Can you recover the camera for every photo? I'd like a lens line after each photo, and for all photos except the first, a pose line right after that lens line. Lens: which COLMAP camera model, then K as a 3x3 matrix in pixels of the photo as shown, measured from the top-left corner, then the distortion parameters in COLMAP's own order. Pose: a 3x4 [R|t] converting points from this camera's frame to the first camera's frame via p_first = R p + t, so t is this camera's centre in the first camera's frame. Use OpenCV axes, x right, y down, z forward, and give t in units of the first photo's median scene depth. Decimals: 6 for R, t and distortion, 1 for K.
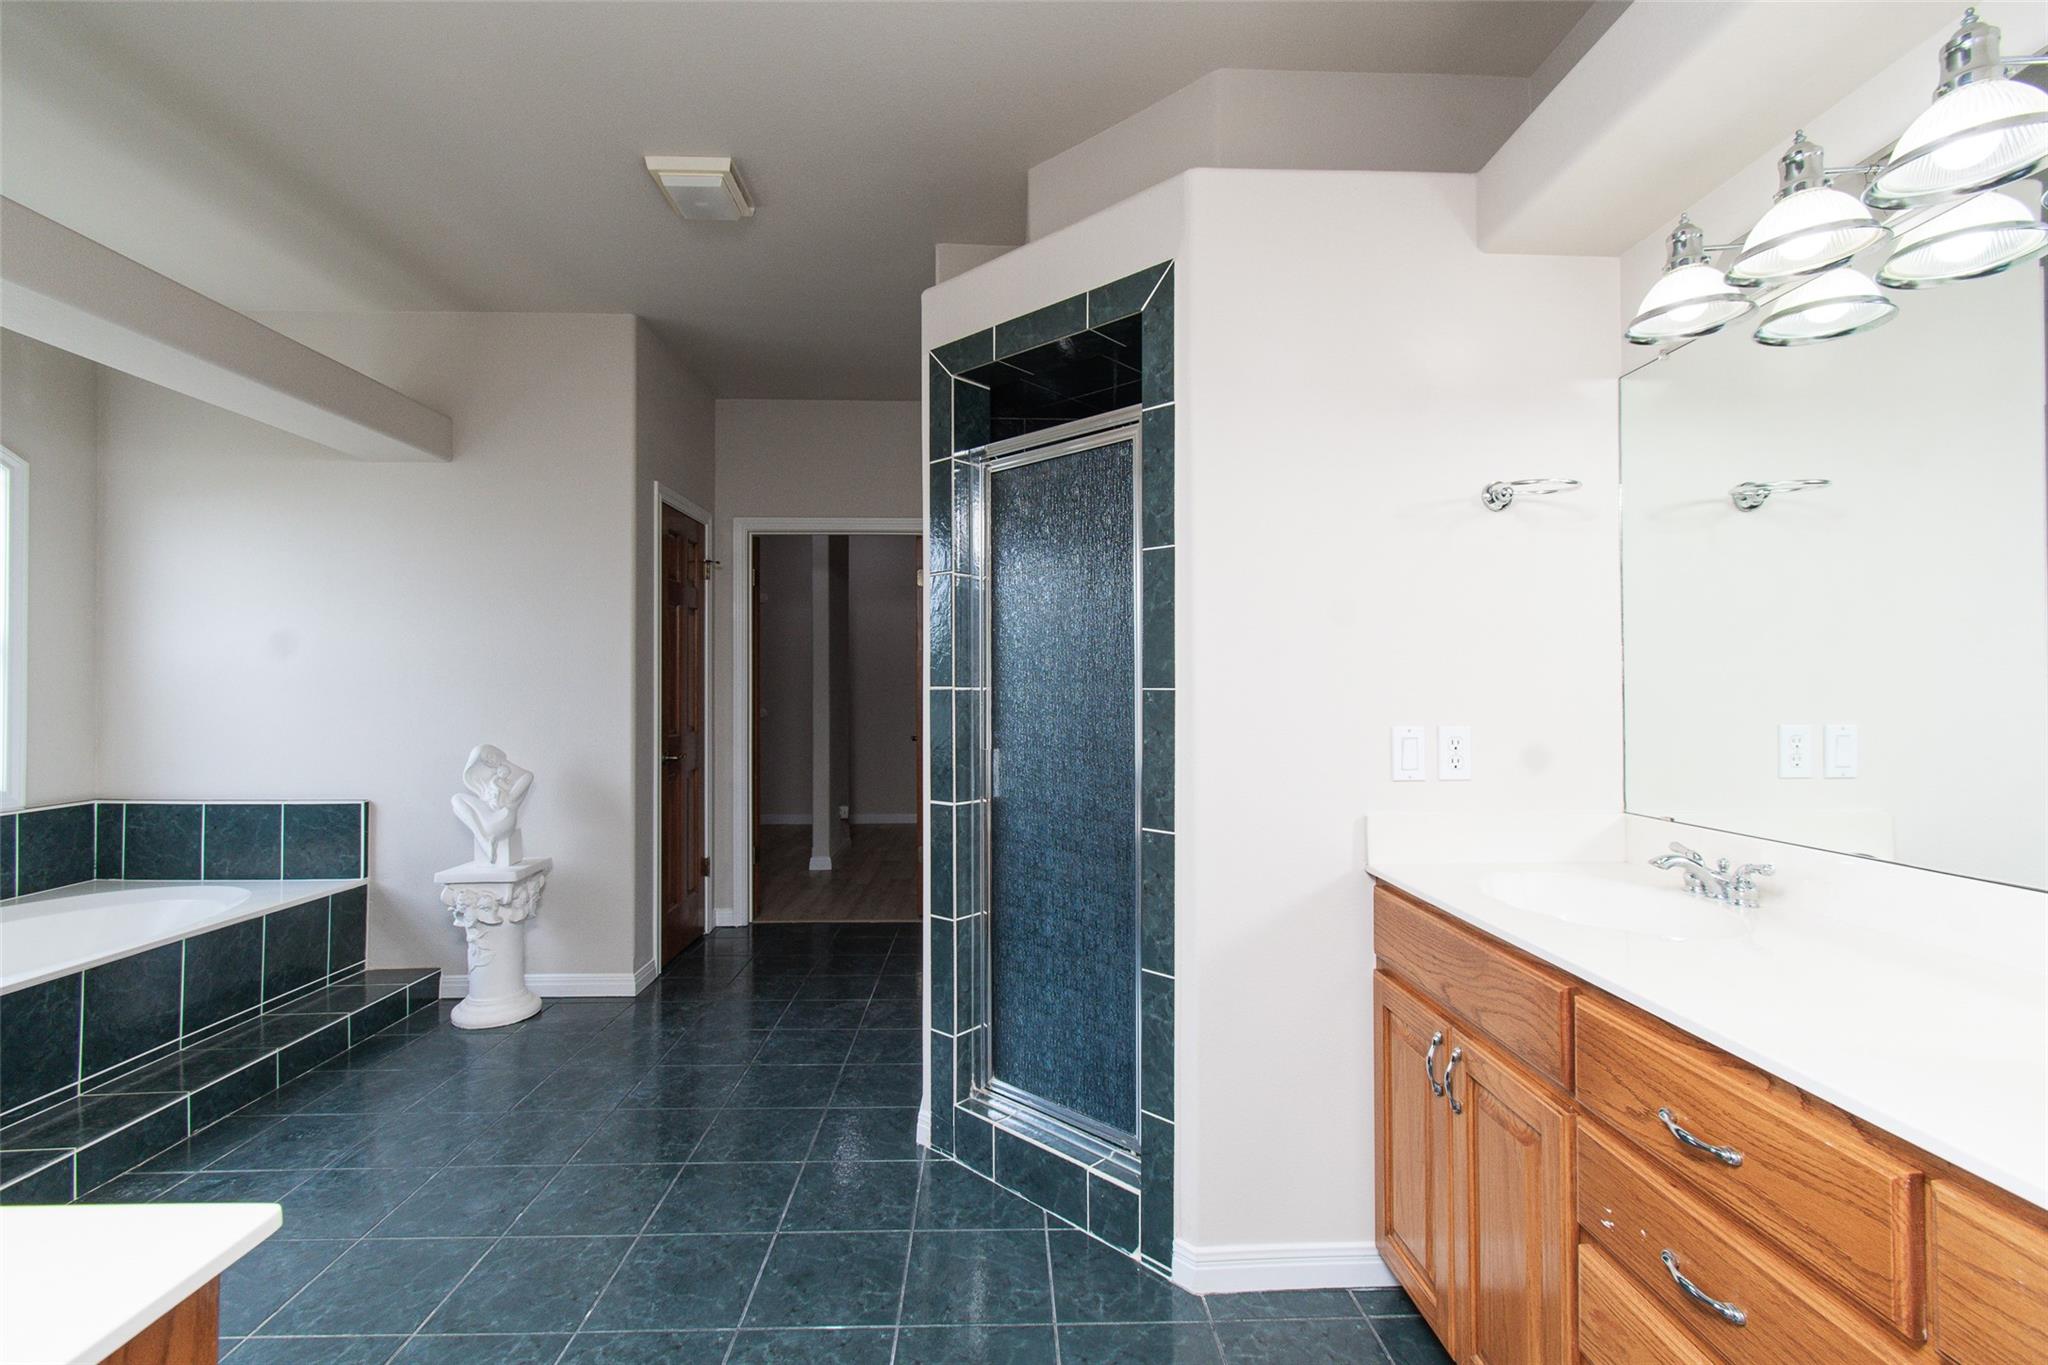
lens RADIAL K [[902.2, 0, 1005.2], [0, 902.2, 676.5], [0, 0, 1]] dist [0.004601, -0.001941]
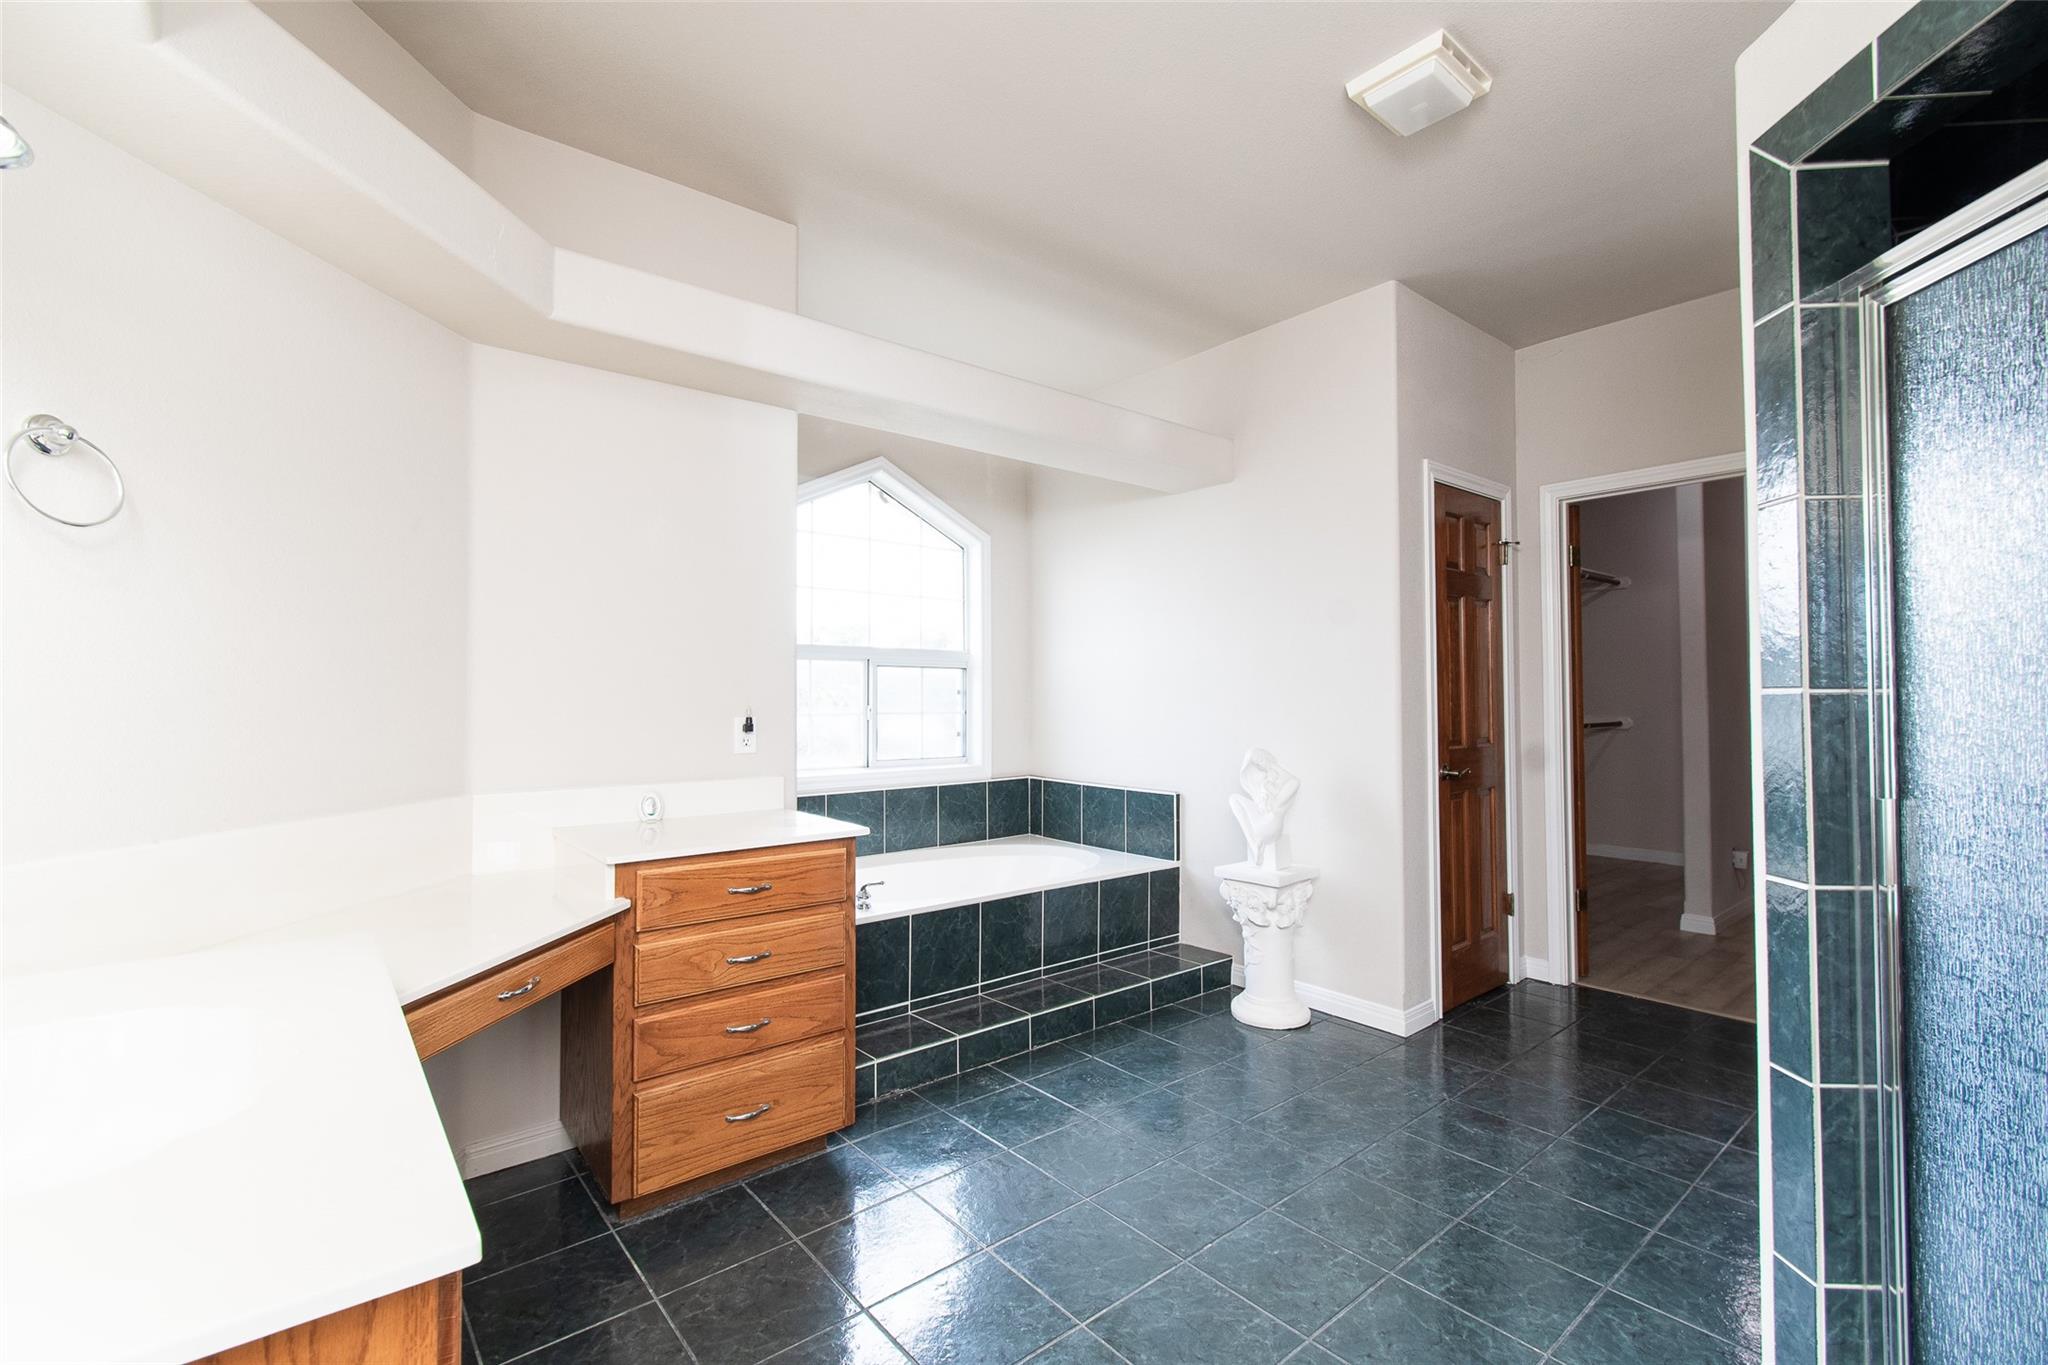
lens RADIAL K [[902.2, 0, 1006.8], [0, 902.2, 676.4], [0, 0, 1]] dist [0.004601, -0.001941]
pose [[0.627917, -0.017313, -0.778088, 0.047677], [0.012936, 0.999847, -0.011808, 0.002446], [0.778173, -0.002651, 0.628044, 0.138974]]
